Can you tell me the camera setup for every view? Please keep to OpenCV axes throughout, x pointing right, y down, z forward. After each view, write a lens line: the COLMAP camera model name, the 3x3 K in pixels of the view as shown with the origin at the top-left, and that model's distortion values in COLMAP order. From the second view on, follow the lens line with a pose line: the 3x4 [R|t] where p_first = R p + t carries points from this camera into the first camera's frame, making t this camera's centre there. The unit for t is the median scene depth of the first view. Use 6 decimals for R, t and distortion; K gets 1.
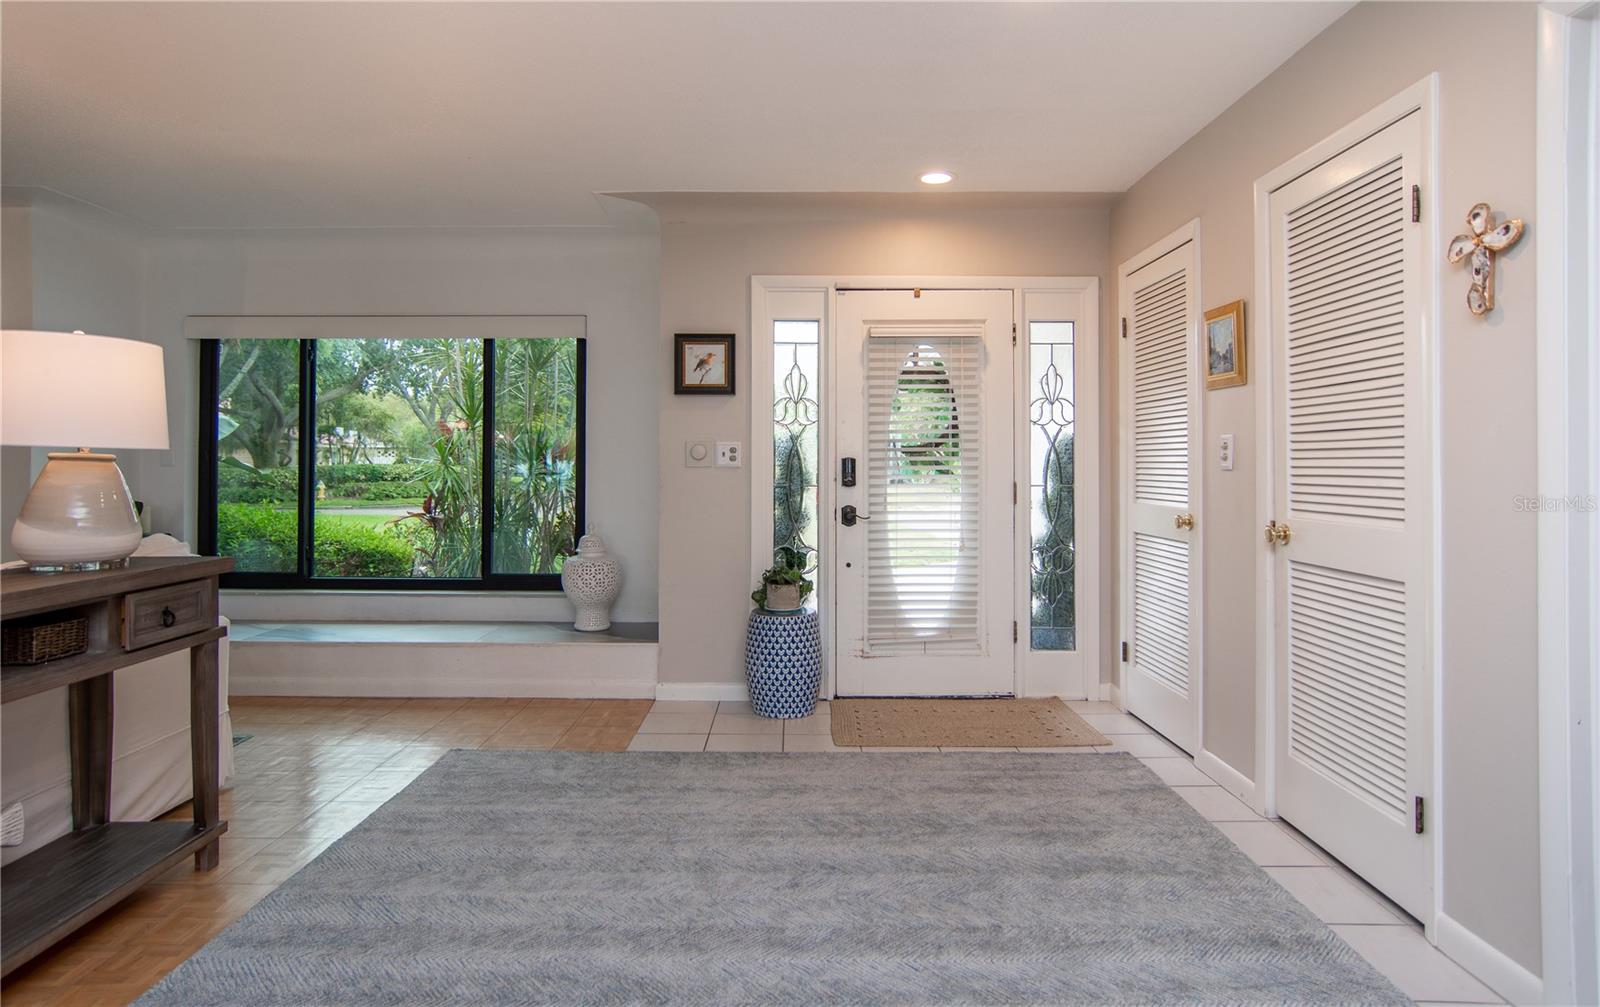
lens RADIAL K [[836.3, 0, 798.7], [0, 836.3, 443.8], [0, 0, 1]] dist [-0.050914, 0.031168]
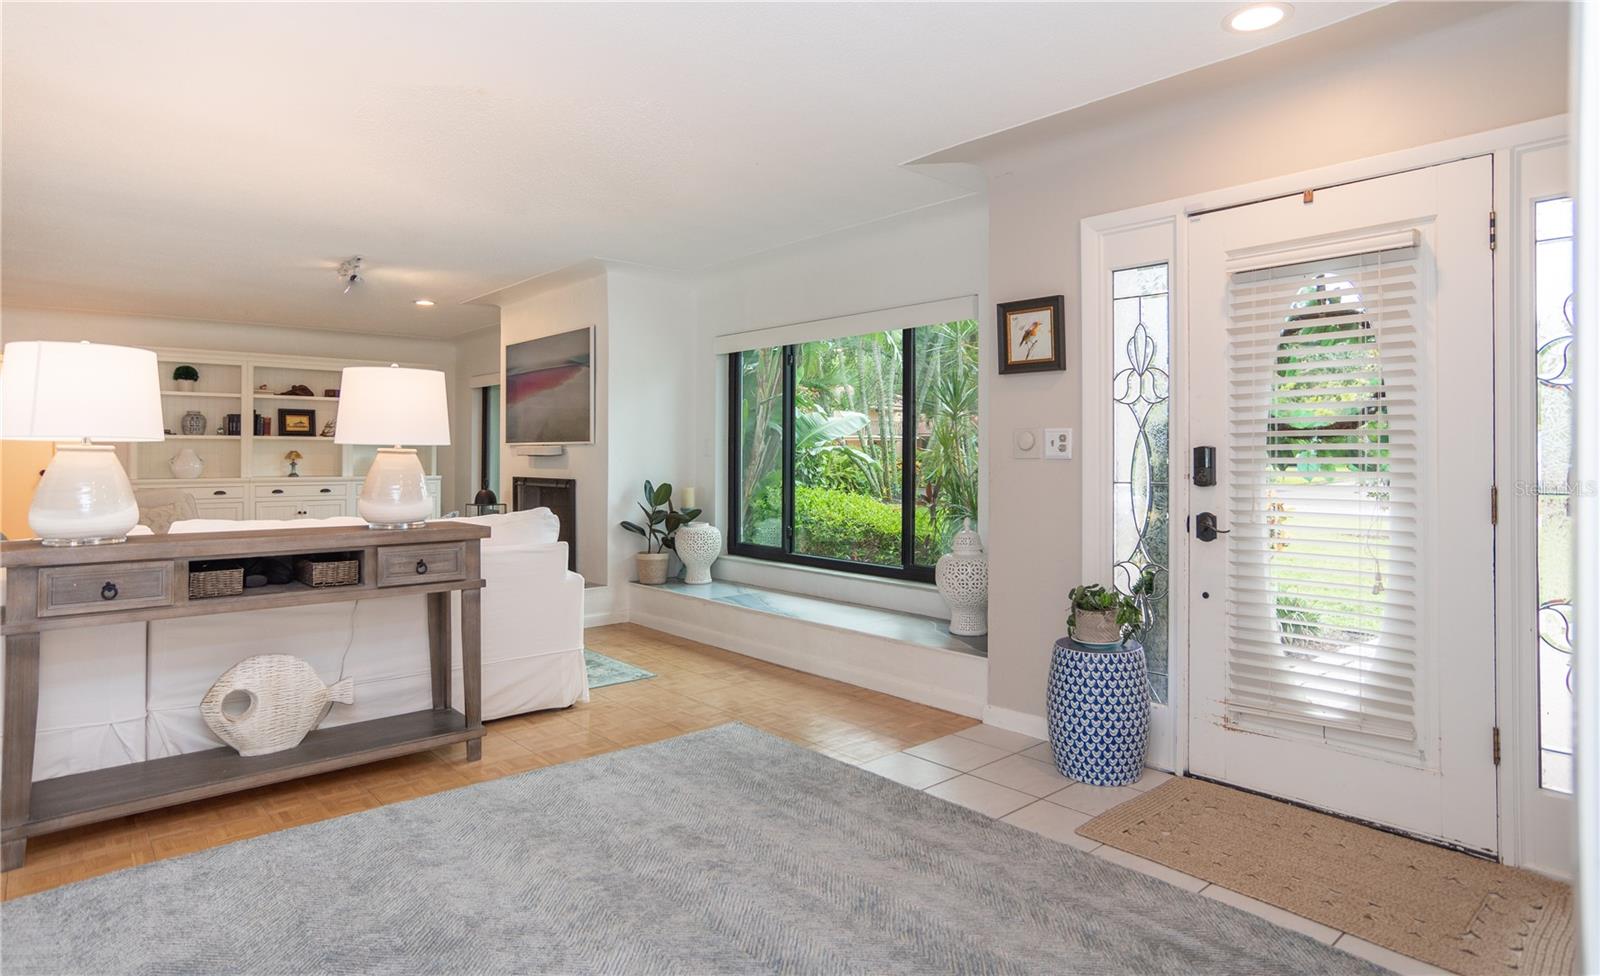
lens RADIAL K [[847.5, 0, 799.9], [0, 847.5, 441.2], [0, 0, 1]] dist [-0.036860, 0.020585]
pose [[0.682595, -0.011178, -0.730711, 0.349458], [0.018841, 0.999820, 0.002306, 0.004096], [0.730554, -0.015342, 0.682683, 0.250878]]
